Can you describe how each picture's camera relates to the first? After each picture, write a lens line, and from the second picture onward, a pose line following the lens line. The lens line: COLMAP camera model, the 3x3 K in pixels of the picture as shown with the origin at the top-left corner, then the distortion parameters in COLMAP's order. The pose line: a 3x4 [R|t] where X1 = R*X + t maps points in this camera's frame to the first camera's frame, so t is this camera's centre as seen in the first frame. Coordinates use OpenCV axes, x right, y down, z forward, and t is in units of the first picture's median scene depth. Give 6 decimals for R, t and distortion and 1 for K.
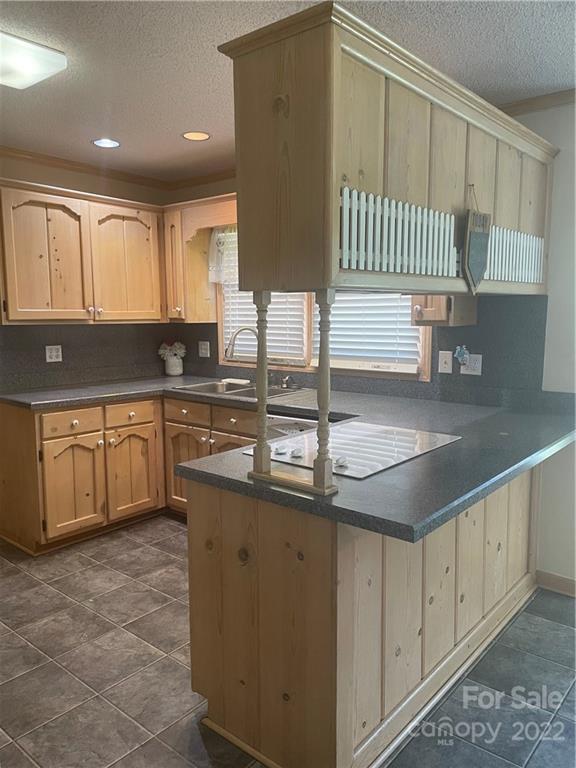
lens RADIAL K [[579.2, 0, 285.8], [0, 579.2, 386.2], [0, 0, 1]] dist [0.088571, -0.102075]
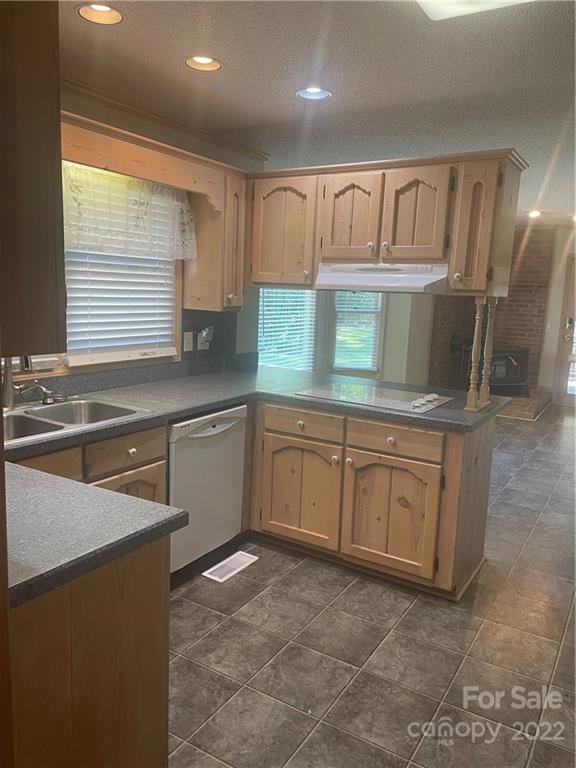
lens RADIAL K [[579.2, 0, 285.4], [0, 579.2, 380.7], [0, 0, 1]] dist [0.088571, -0.102075]
pose [[-0.145334, -0.148528, 0.978170, -0.871908], [0.095625, 0.981930, 0.163307, -0.133480], [-0.984751, 0.117271, -0.128505, 0.970955]]
